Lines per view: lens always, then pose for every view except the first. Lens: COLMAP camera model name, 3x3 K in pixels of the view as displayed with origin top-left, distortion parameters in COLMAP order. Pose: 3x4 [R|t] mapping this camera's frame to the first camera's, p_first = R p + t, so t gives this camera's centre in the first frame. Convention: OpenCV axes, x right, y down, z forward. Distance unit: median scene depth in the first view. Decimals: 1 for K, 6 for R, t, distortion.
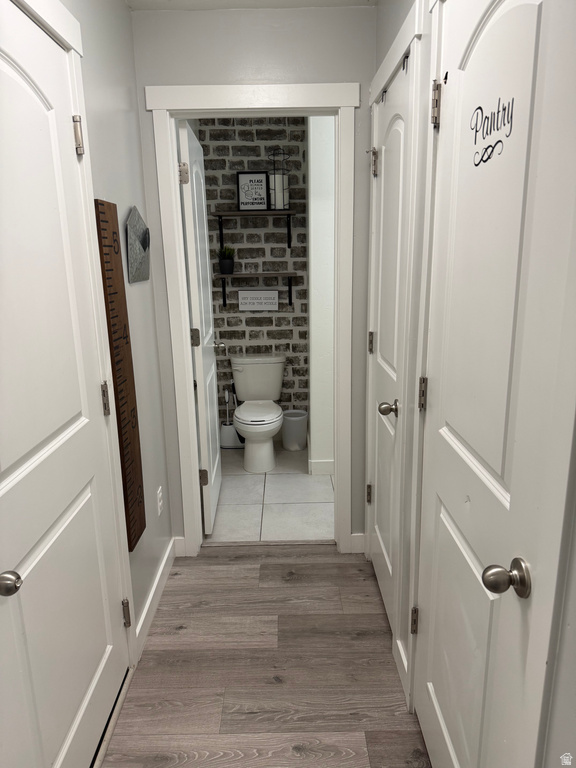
lens RADIAL K [[538.9, 0, 291.4], [0, 538.9, 384.9], [0, 0, 1]] dist [0.057405, -0.071906]
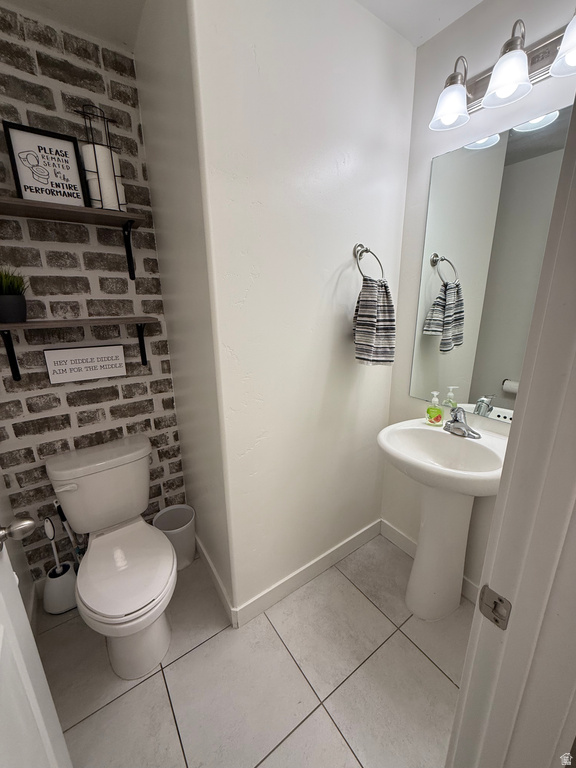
lens RADIAL K [[305.9, 0, 290.1], [0, 305.9, 380.0], [0, 0, 1]] dist [0.000835, 0.001441]
pose [[0.821327, -0.138046, 0.553502, -0.067980], [0.137257, 0.989596, 0.043138, -0.122013], [-0.553699, 0.040541, 0.831730, 0.587933]]
